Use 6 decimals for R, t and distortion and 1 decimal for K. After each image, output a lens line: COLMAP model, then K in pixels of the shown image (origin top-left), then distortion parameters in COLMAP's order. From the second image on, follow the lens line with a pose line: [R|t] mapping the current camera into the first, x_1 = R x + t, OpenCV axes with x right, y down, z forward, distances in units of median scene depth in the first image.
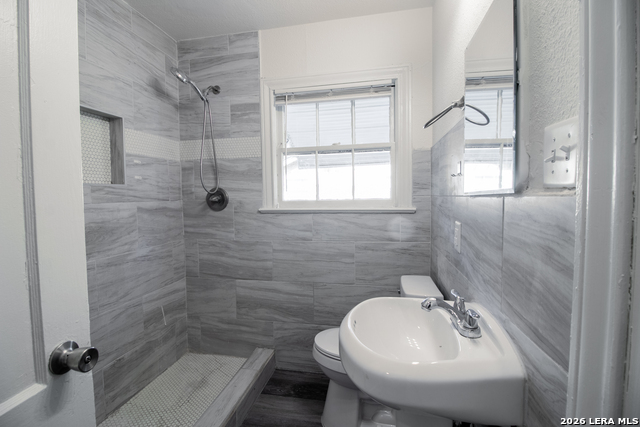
lens RADIAL K [[296.9, 0, 319.0], [0, 296.9, 211.7], [0, 0, 1]] dist [-0.004654, -0.008952]
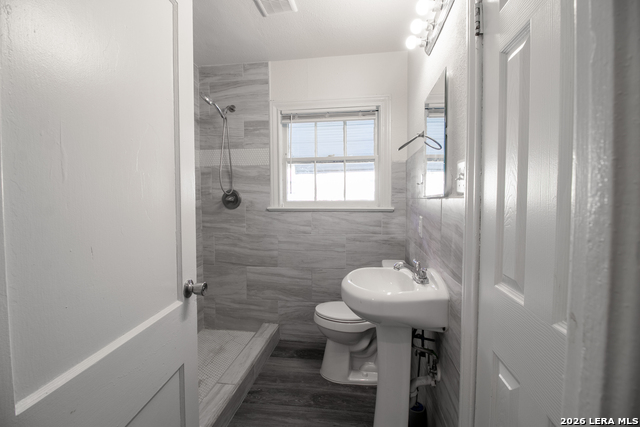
lens RADIAL K [[296.9, 0, 320.2], [0, 296.9, 212.2], [0, 0, 1]] dist [-0.004654, -0.008952]
pose [[0.998255, 0.007456, 0.058581, -0.058912], [-0.007186, 0.999963, -0.004825, 0.014421], [-0.058615, 0.004395, 0.998271, -0.233428]]
